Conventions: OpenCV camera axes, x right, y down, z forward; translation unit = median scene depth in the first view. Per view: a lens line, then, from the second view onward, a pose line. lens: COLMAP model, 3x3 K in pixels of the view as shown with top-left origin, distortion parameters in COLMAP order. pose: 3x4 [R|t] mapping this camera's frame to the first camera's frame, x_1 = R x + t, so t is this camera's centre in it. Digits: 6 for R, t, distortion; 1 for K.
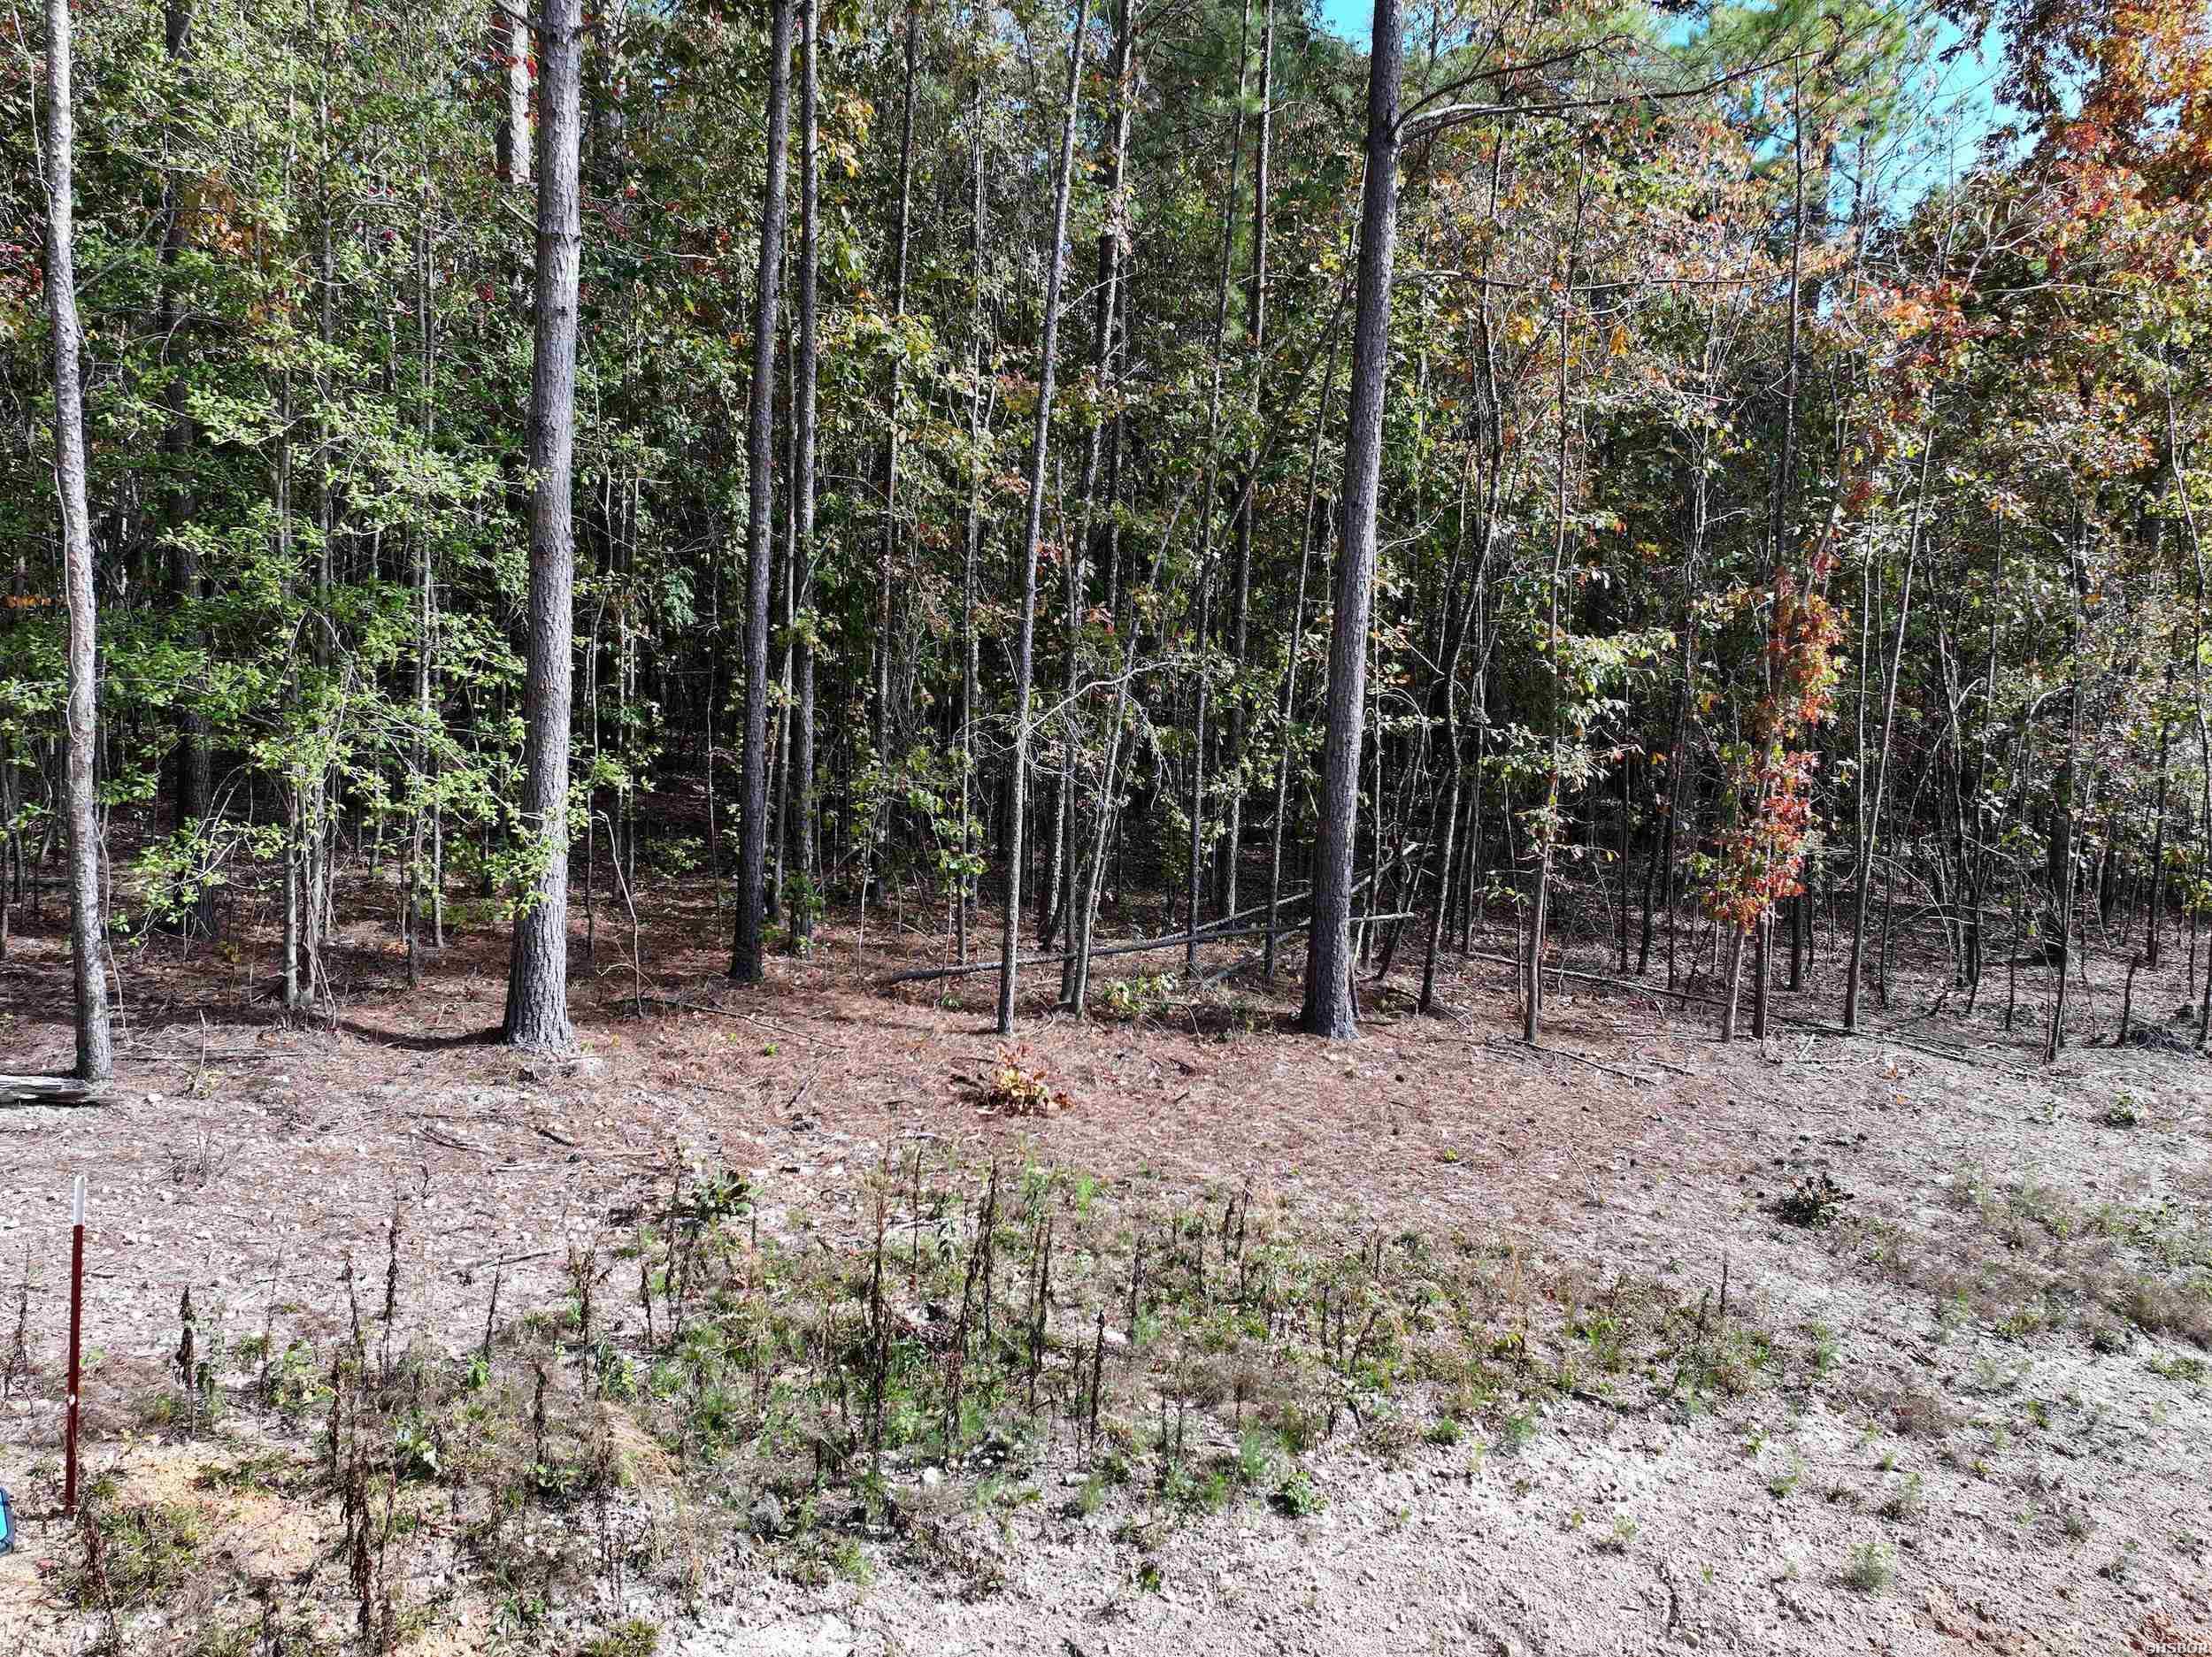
lens RADIAL K [[1741.1, 0, 1106.0], [0, 1741.1, 828.5], [0, 0, 1]] dist [0.008144, 0.005562]
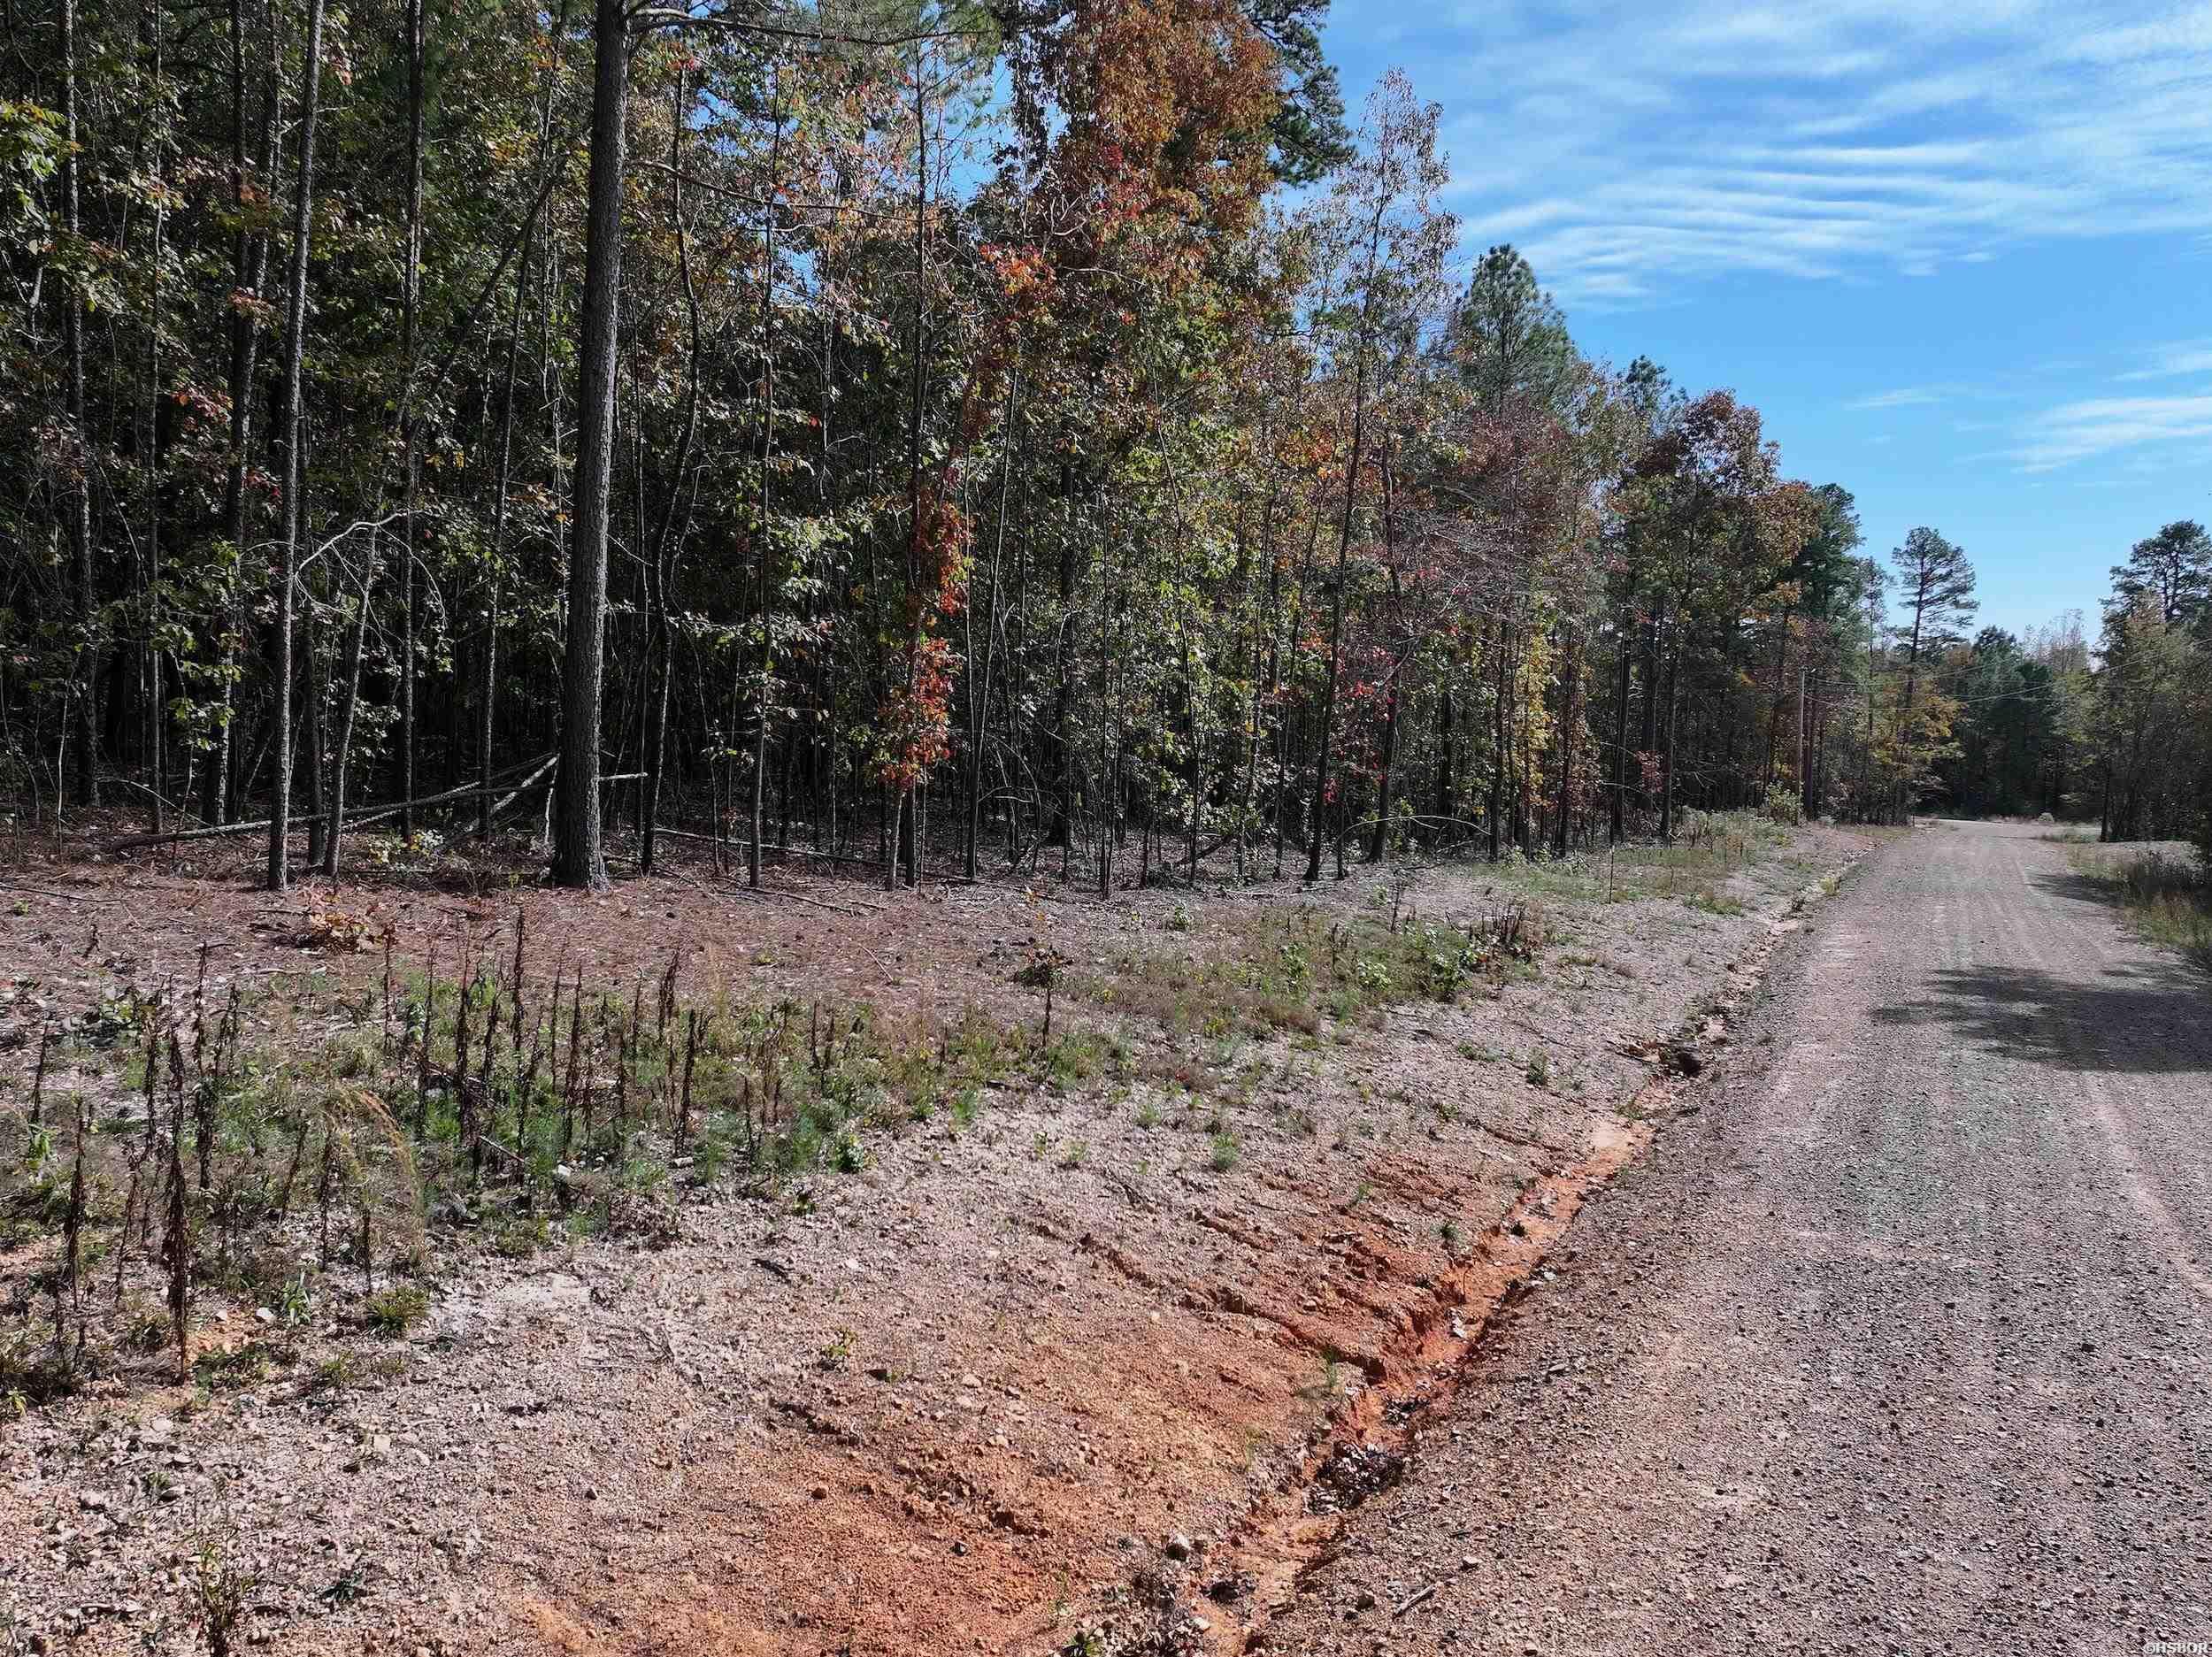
lens RADIAL K [[1741.1, 0, 1106.0], [0, 1741.1, 828.5], [0, 0, 1]] dist [0.008144, 0.005562]
pose [[0.819211, -0.039501, 0.572130, -0.203558], [0.036968, 0.999188, 0.016054, 0.076491], [-0.572299, 0.007999, 0.820006, -0.024338]]
